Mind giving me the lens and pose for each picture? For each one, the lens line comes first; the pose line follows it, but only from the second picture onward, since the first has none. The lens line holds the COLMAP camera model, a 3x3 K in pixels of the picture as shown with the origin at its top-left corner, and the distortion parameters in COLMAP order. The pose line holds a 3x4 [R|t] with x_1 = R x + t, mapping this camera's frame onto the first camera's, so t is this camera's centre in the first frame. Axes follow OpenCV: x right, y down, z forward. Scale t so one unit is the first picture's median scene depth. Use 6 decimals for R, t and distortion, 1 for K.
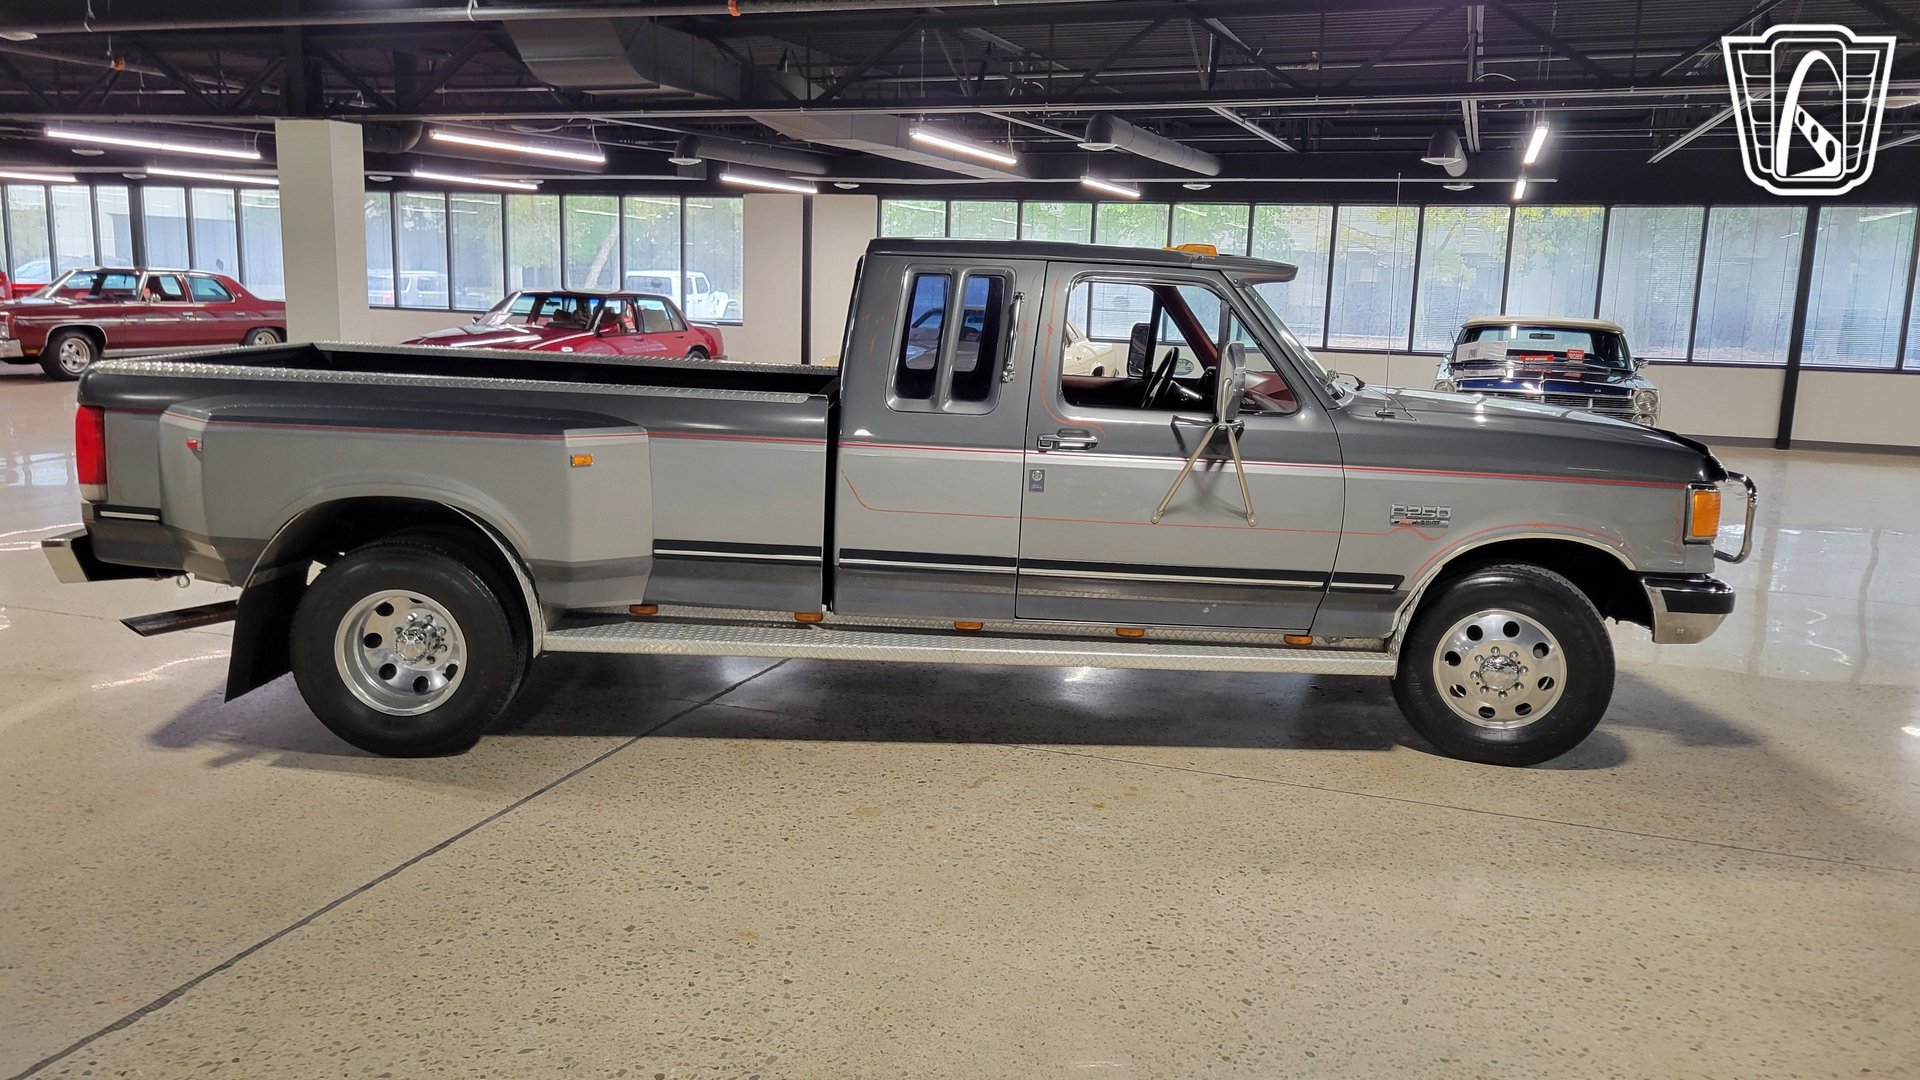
lens RADIAL K [[1449.6, 0, 960.0], [0, 1449.6, 540.0], [0, 0, 1]] dist [0.062422, -0.051281]
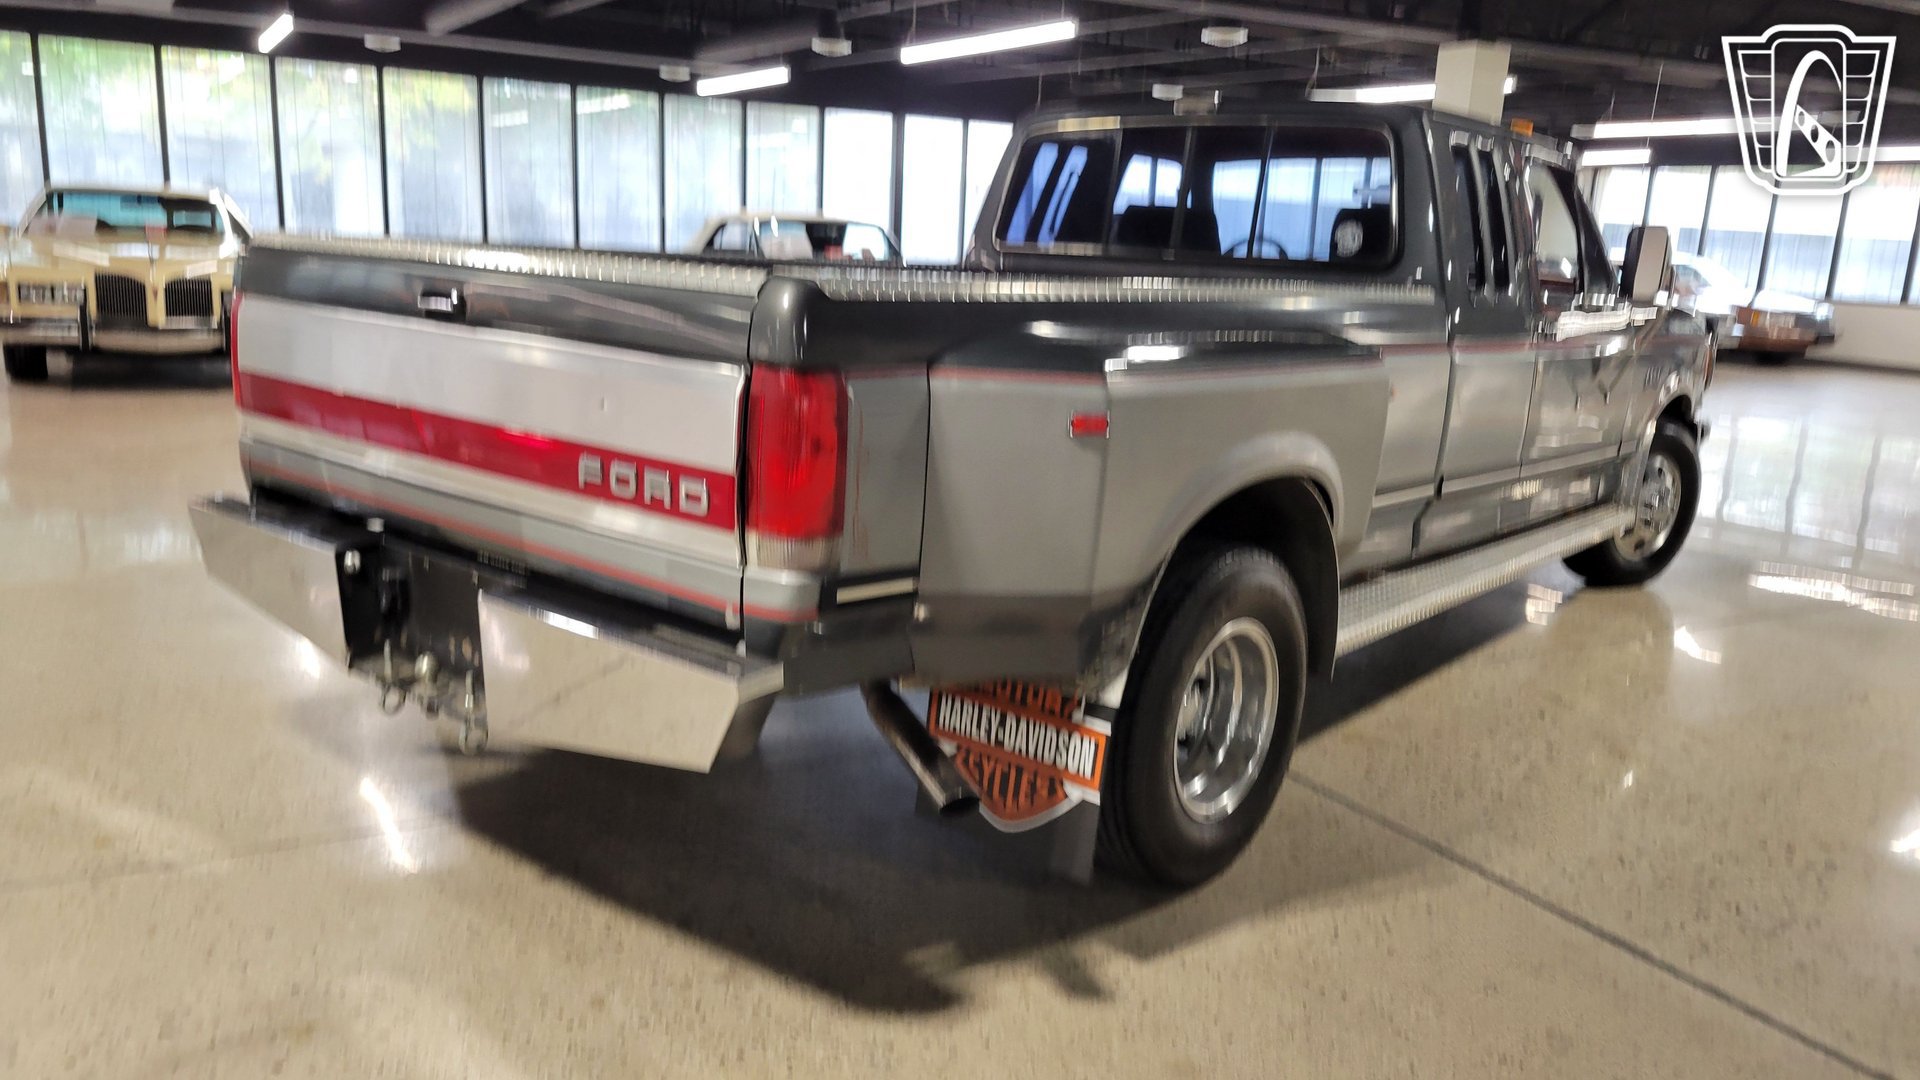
lens RADIAL K [[1449.9, 0, 968.8], [0, 1449.9, 563.4], [0, 0, 1]] dist [0.060400, -0.045531]
pose [[0.652712, -0.174793, 0.737167, -0.898677], [0.114267, 0.984603, 0.132288, -0.085661], [-0.748939, -0.002112, 0.662635, 0.655947]]
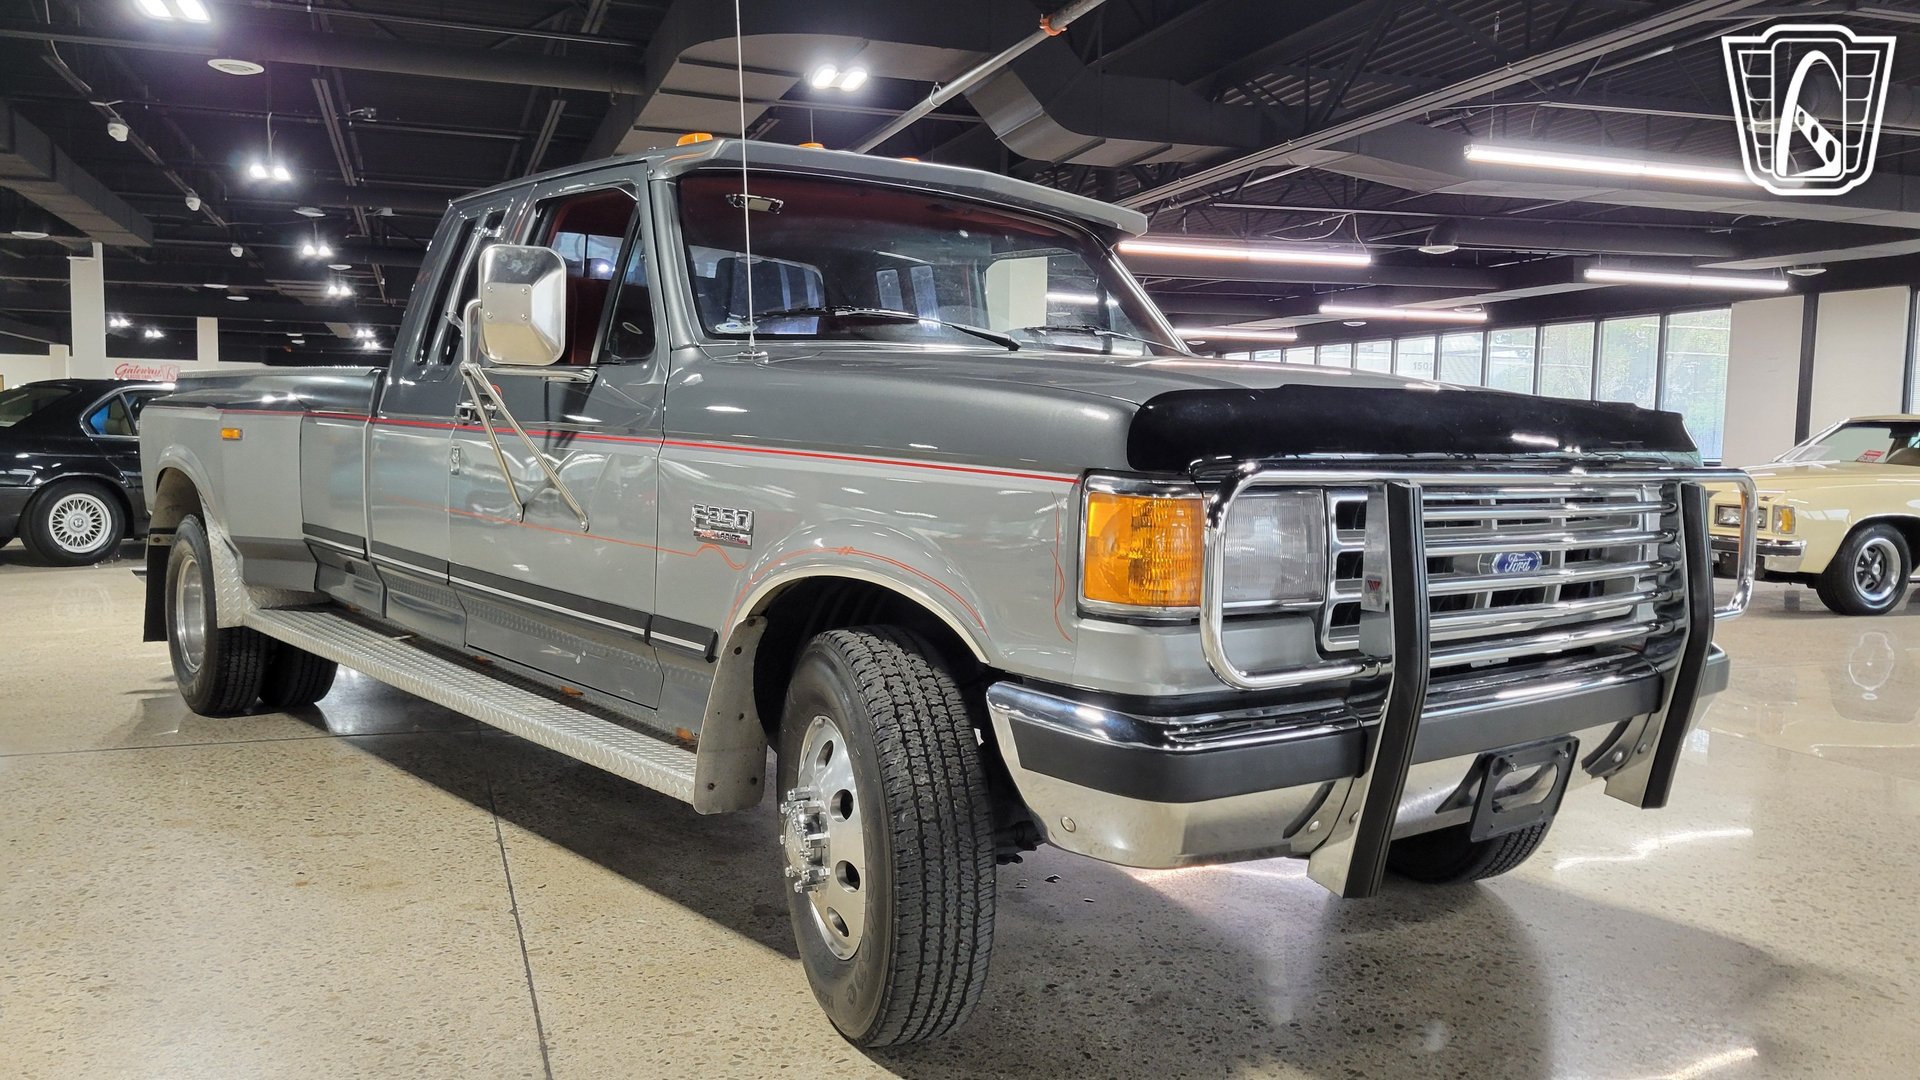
lens RADIAL K [[1452.2, 0, 983.6], [0, 1452.2, 544.1], [0, 0, 1]] dist [0.060916, -0.048145]
pose [[0.637465, 0.042574, -0.769302, 0.830053], [-0.141516, 0.987955, -0.062590, 0.011820], [0.757372, 0.148768, 0.635812, 0.726286]]
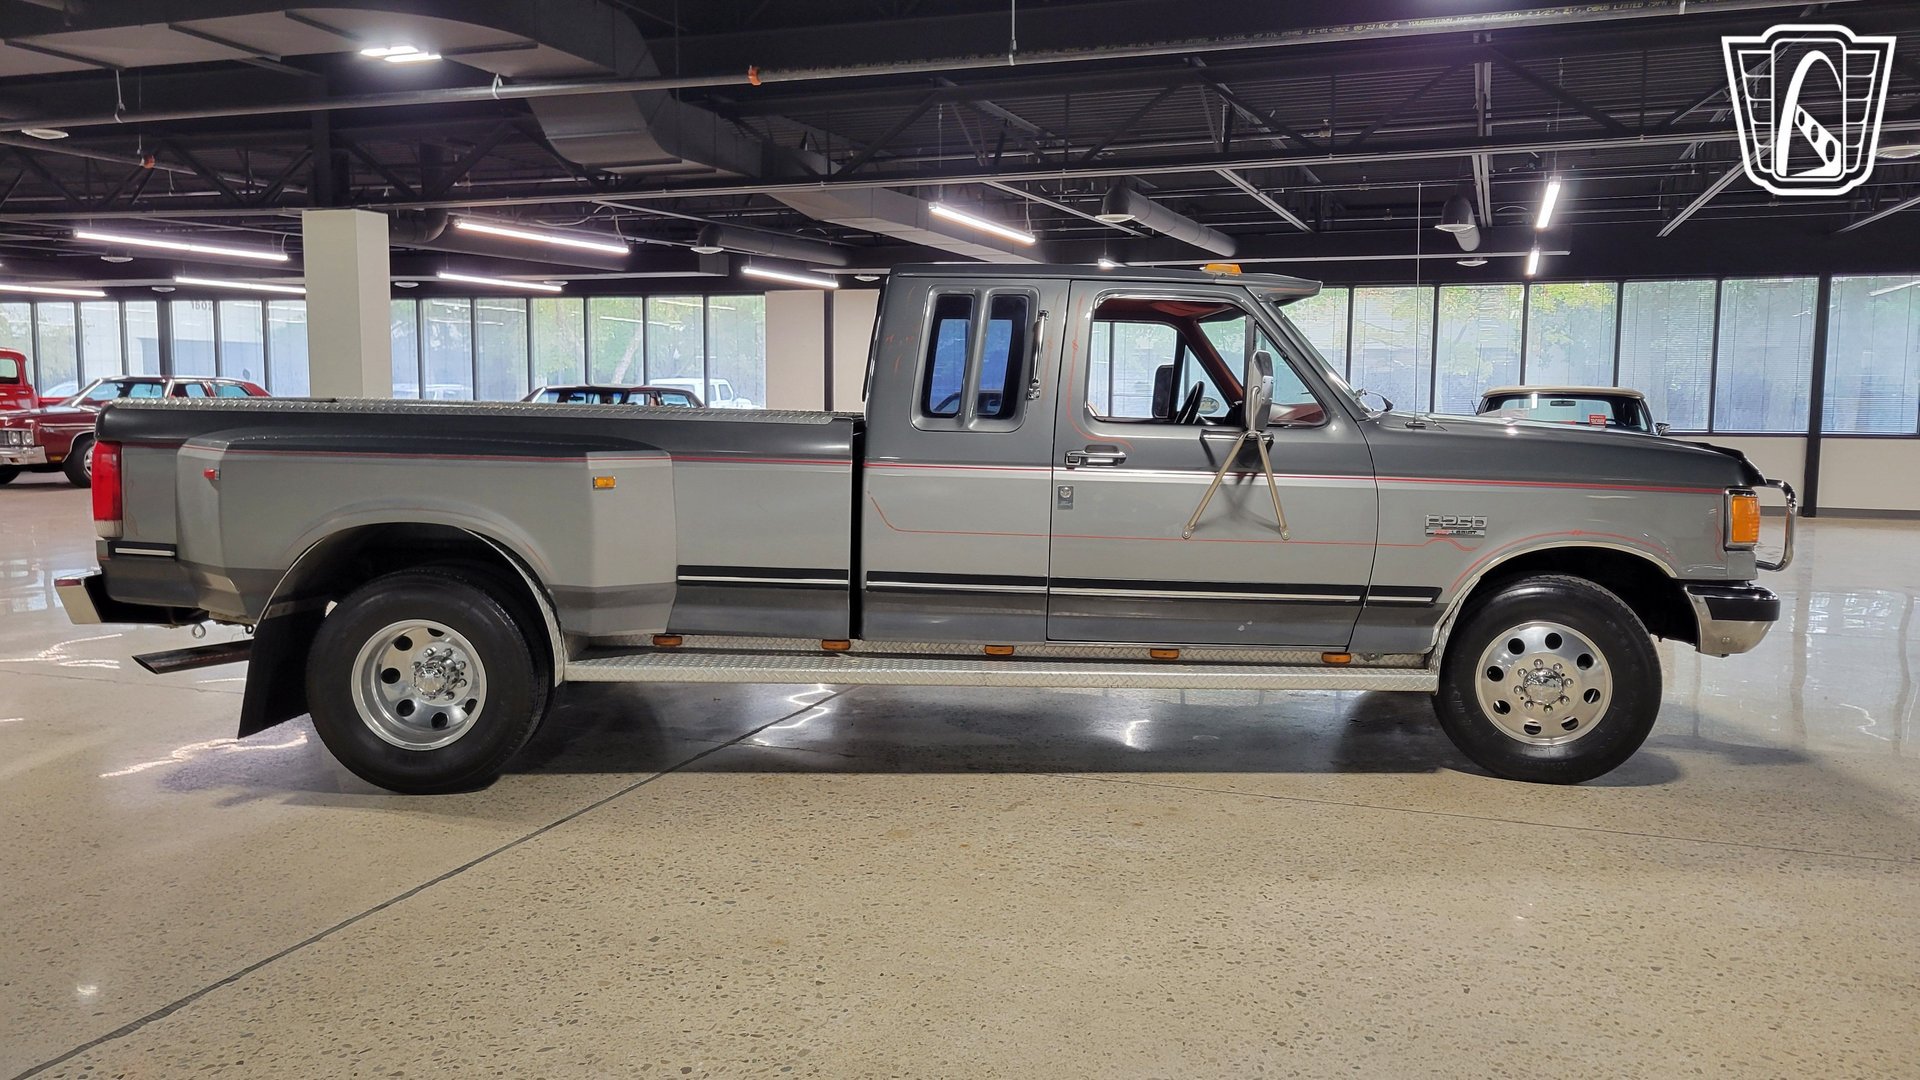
lens RADIAL K [[1452.2, 0, 983.6], [0, 1452.2, 544.1], [0, 0, 1]] dist [0.060916, -0.048145]
pose [[0.999781, -0.020907, 0.000203, -0.003541], [0.020863, 0.996955, -0.075136, 0.063972], [0.001368, 0.075124, 0.997173, 0.016912]]
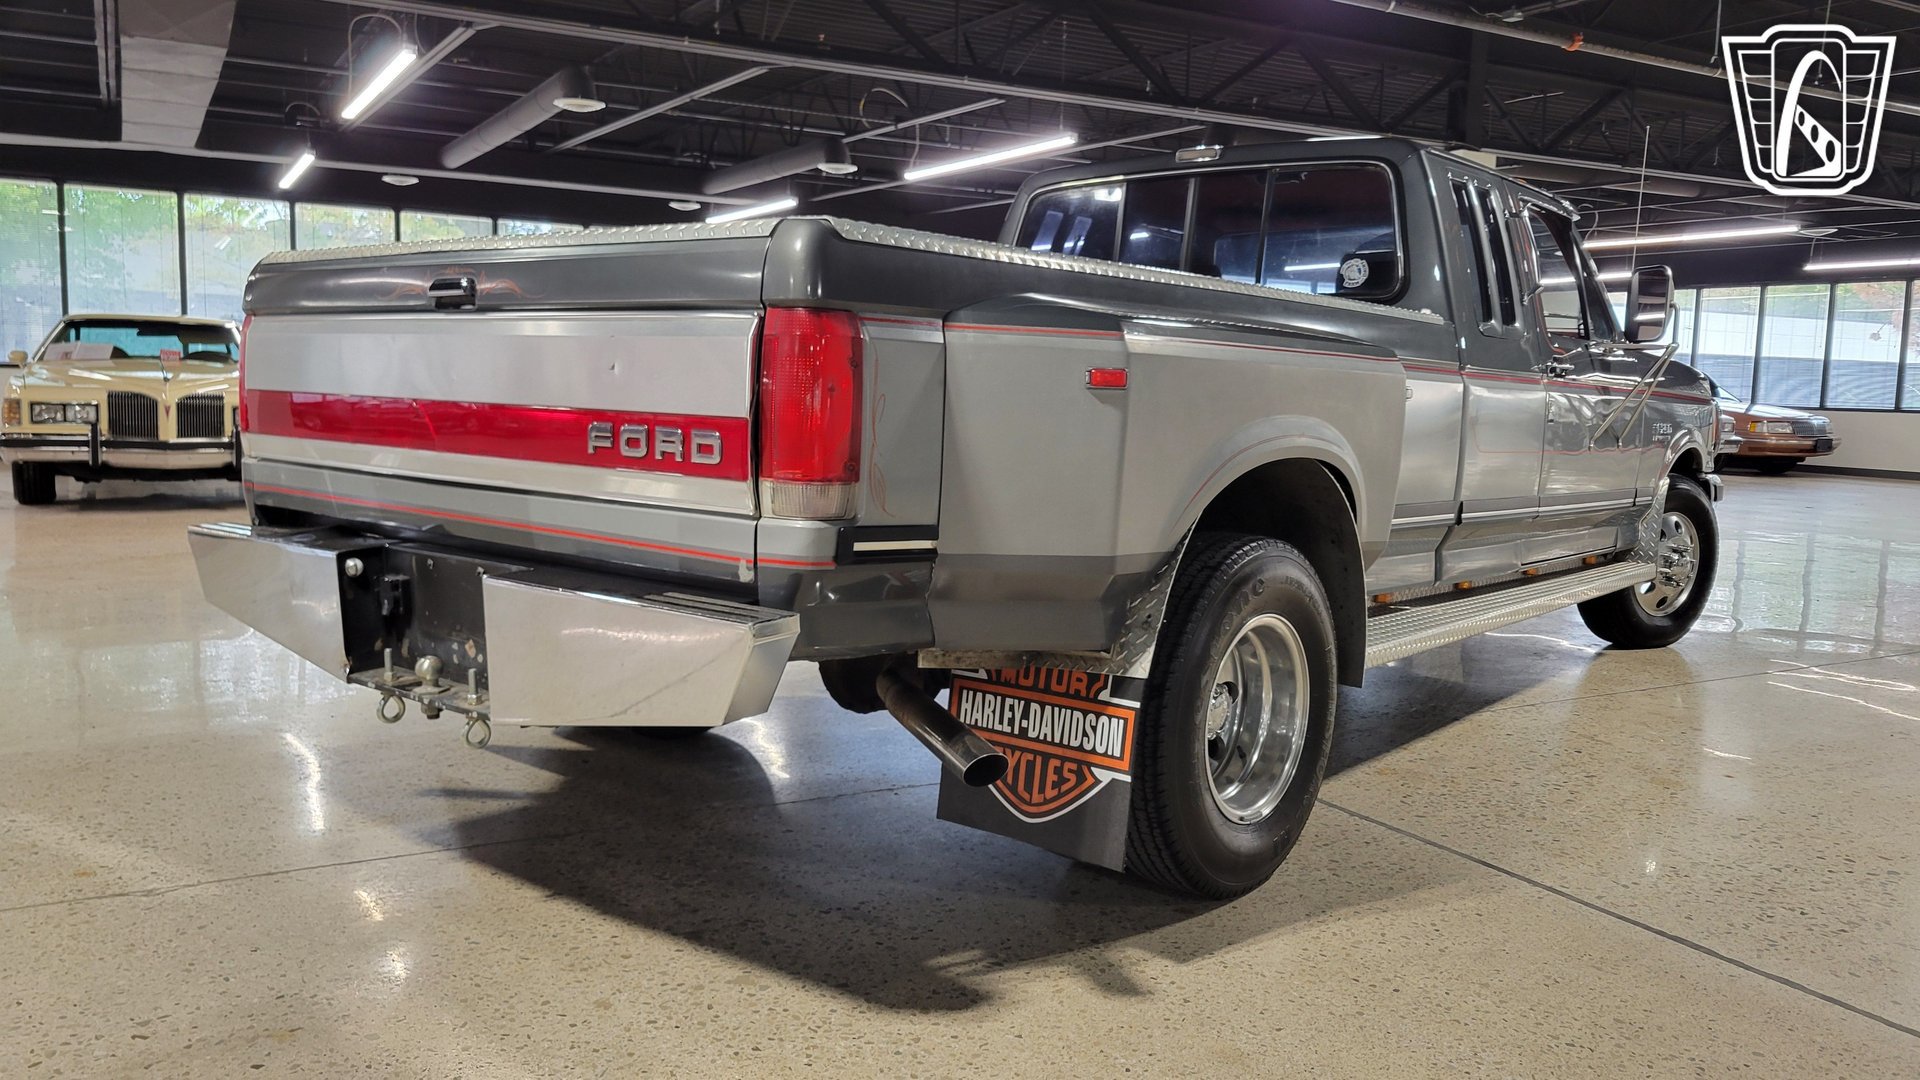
lens RADIAL K [[1452.2, 0, 983.6], [0, 1452.2, 544.1], [0, 0, 1]] dist [0.060916, -0.048145]
pose [[0.646666, -0.102807, 0.755813, -0.900020], [0.134449, 0.990724, 0.019727, -0.022236], [-0.750831, 0.088862, 0.654490, 0.670603]]
